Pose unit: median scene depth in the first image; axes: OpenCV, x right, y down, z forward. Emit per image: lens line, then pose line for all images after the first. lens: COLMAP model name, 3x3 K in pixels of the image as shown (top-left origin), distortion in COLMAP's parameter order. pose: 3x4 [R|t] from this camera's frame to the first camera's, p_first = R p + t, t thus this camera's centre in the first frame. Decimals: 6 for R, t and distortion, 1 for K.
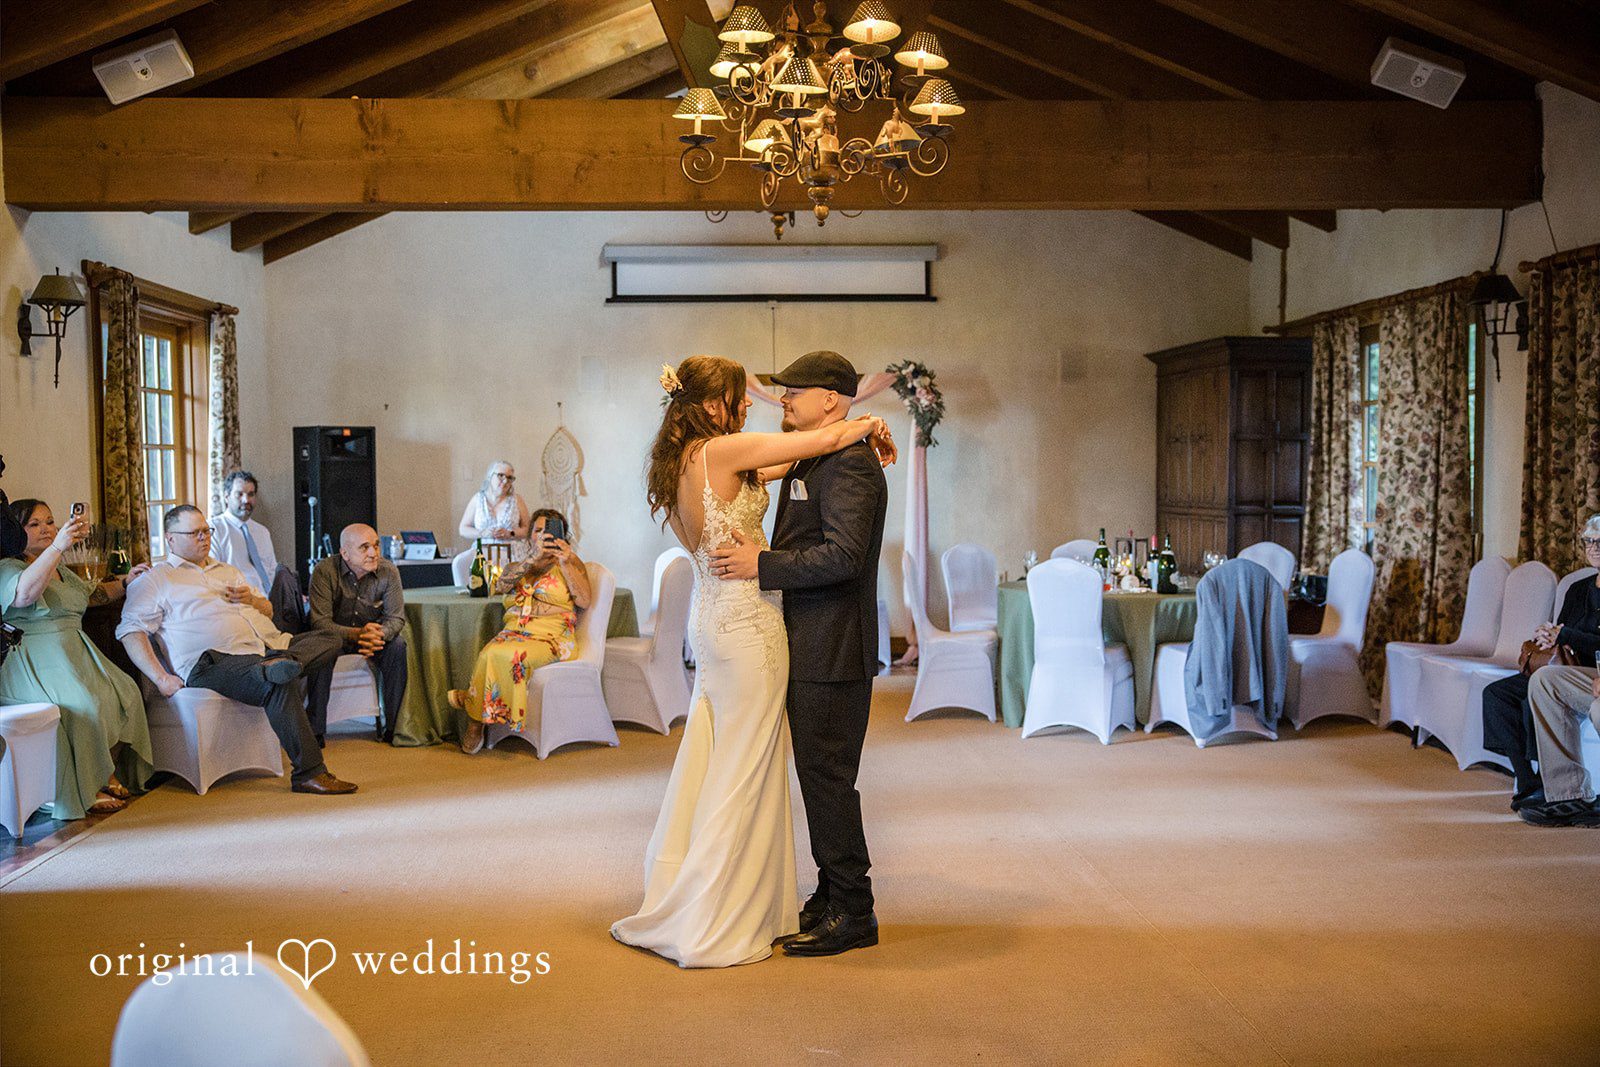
lens RADIAL K [[1587.8, 0, 800.0], [0, 1587.8, 533.5], [0, 0, 1]] dist [-0.036851, 0.156776]
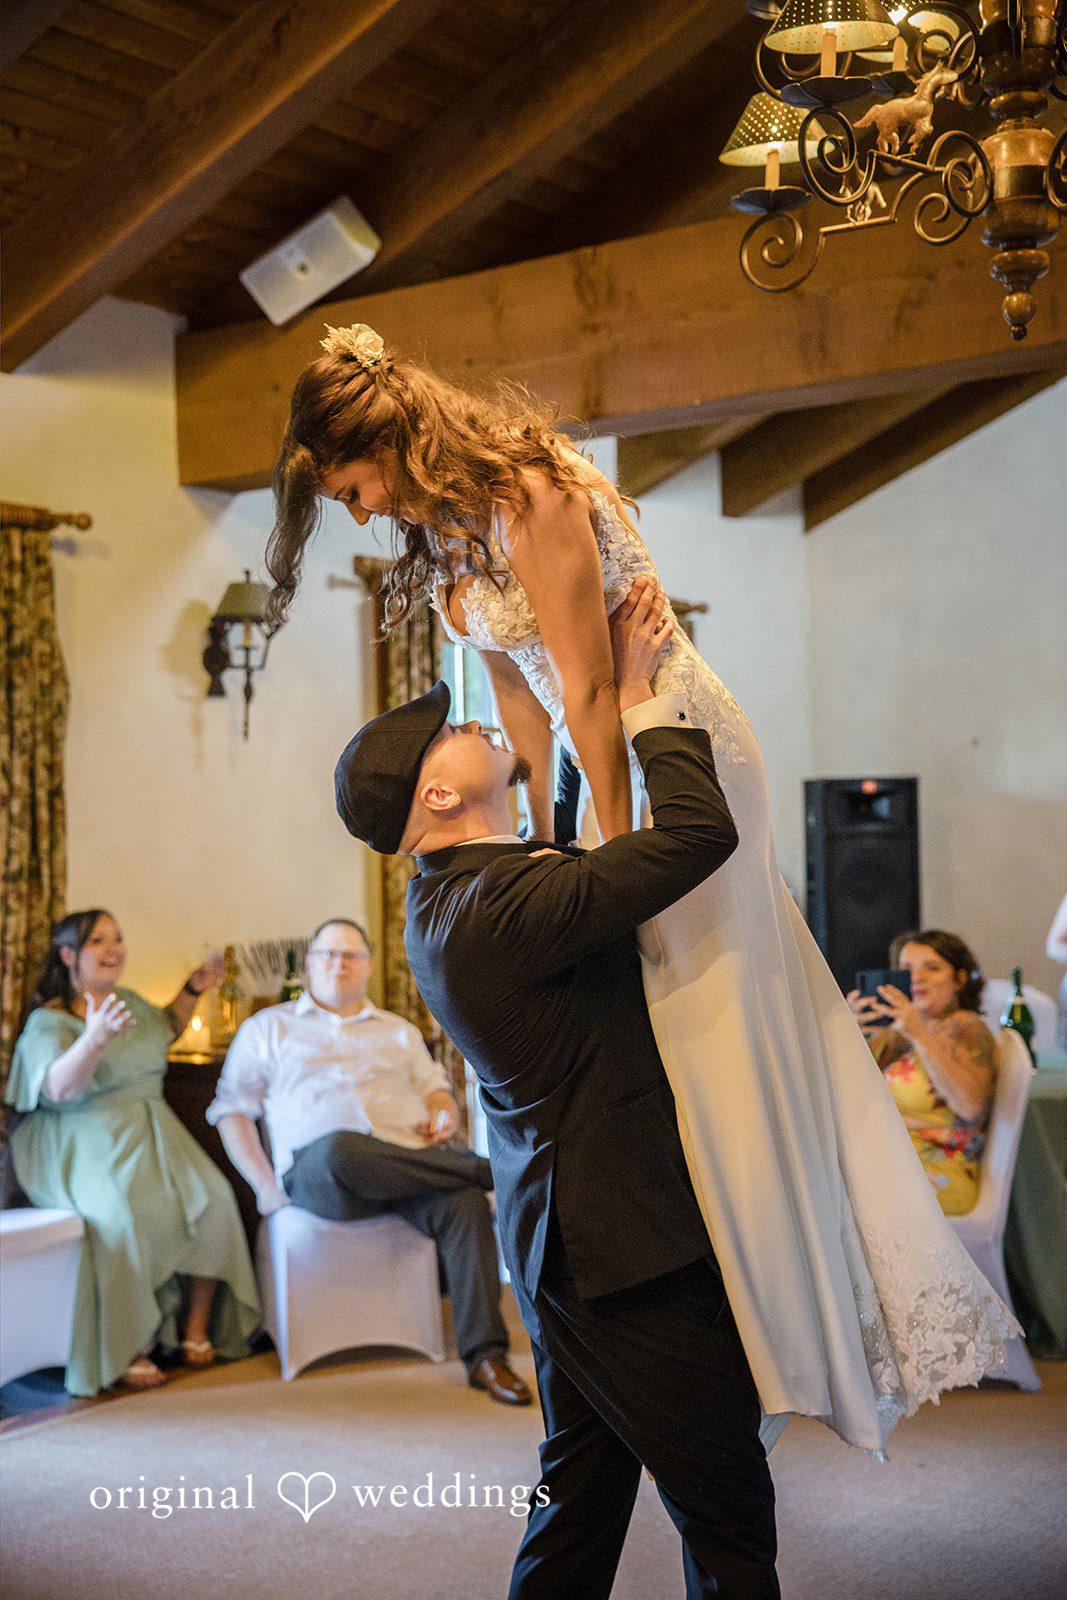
lens RADIAL K [[2159.8, 0, 533.5], [0, 2159.8, 800.0], [0, 0, 1]] dist [0.074406, 0.049529]
pose [[0.756829, -0.013430, -0.653475, 0.198322], [-0.017001, 0.999046, -0.040222, -0.024276], [0.653392, 0.041551, 0.755878, 0.293261]]
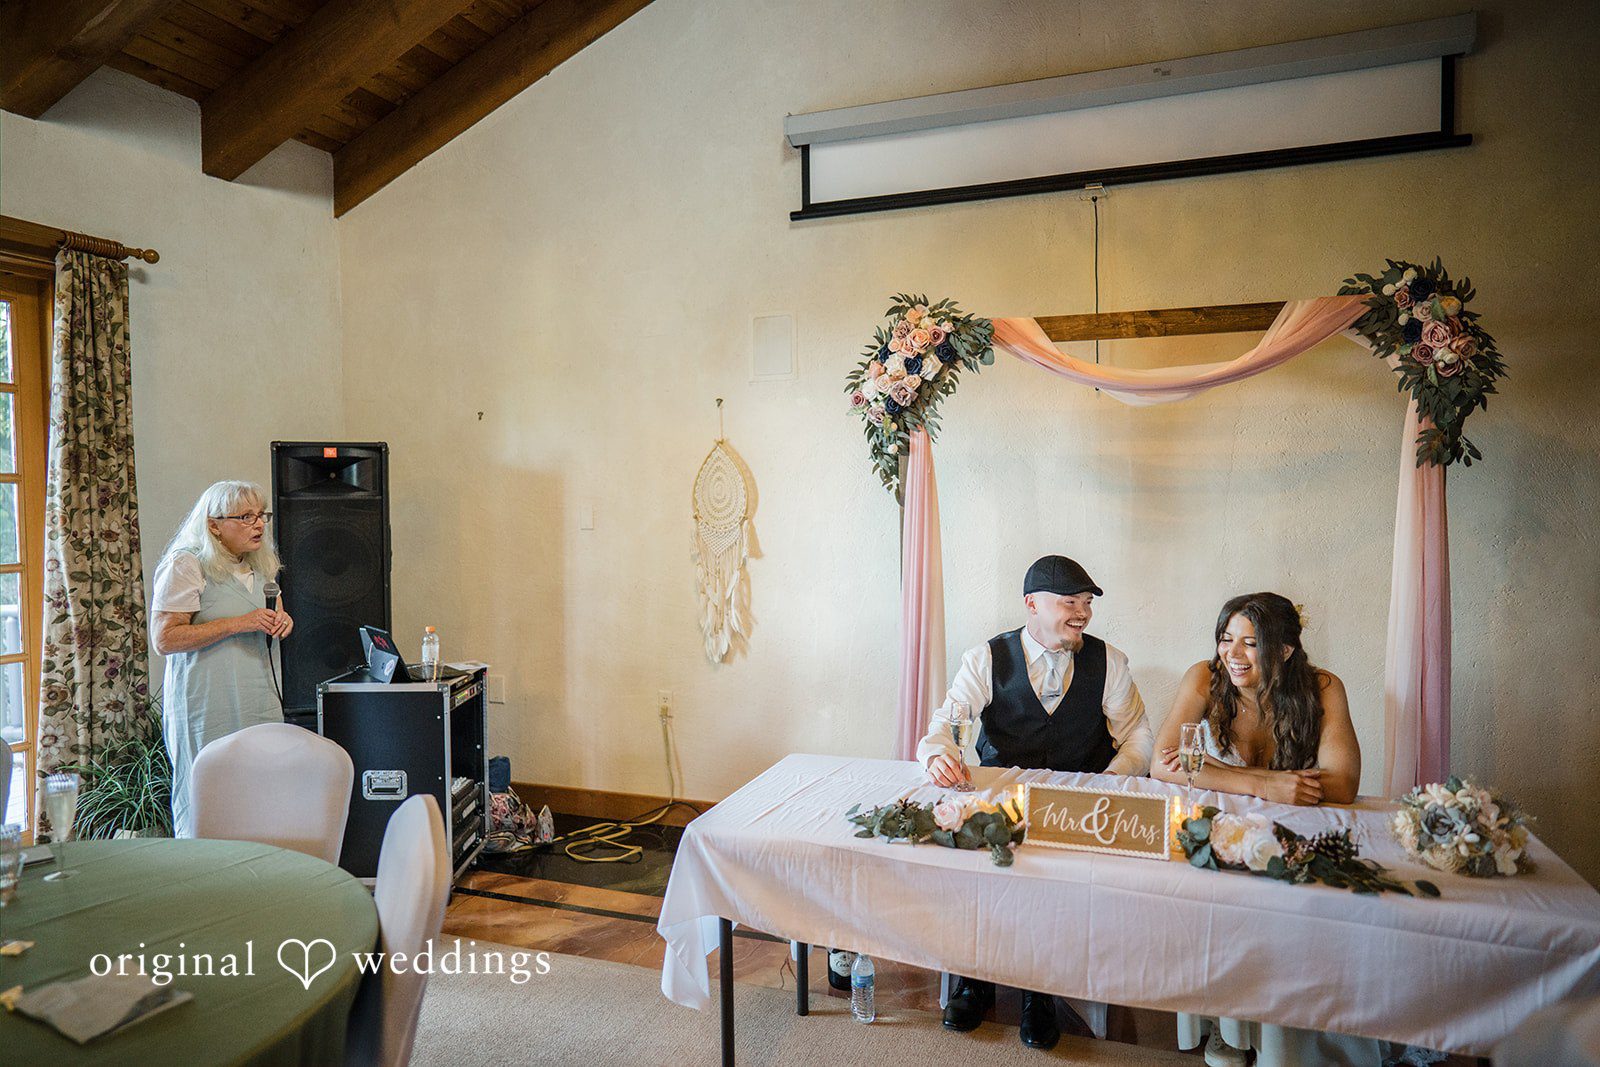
lens RADIAL K [[1036.1, 0, 820.3], [0, 1036.1, 520.3], [0, 0, 1]] dist [-0.030935, 0.050624]
pose [[0.909940, 0.007088, -0.414680, 0.049797], [-0.015548, 0.999734, -0.017028, -0.038625], [0.414449, 0.021942, 0.909808, 0.812529]]
